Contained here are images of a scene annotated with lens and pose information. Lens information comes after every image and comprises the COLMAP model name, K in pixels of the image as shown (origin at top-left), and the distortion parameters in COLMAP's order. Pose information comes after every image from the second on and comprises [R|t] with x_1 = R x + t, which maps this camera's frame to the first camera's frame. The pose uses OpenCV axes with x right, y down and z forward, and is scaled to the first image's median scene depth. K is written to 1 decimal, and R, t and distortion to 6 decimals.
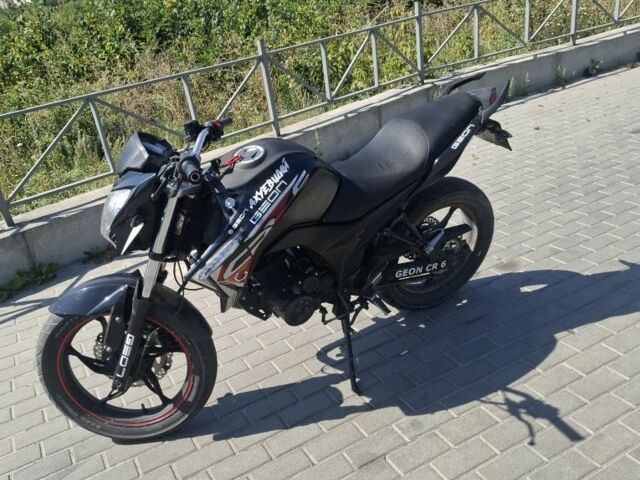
lens RADIAL K [[588.7, 0, 317.7], [0, 588.7, 255.6], [0, 0, 1]] dist [0.082171, -0.000911]
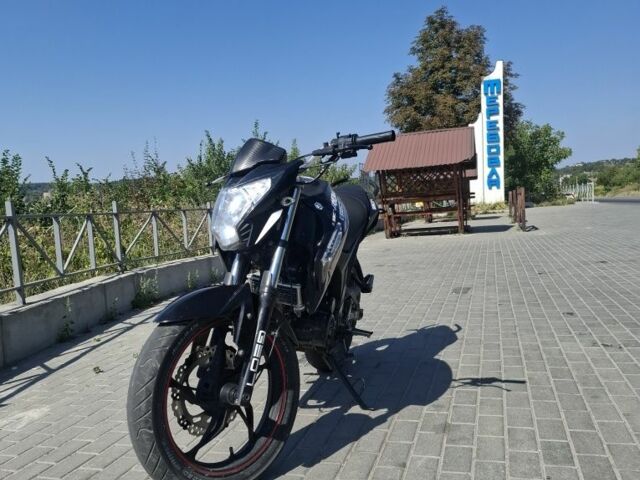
lens RADIAL K [[588.7, 0, 317.7], [0, 588.7, 255.6], [0, 0, 1]] dist [0.082171, -0.000911]
pose [[0.715264, 0.014612, 0.698702, -0.763885], [0.294234, 0.900555, -0.320041, 0.295340], [-0.633896, 0.434496, 0.639835, 0.244560]]
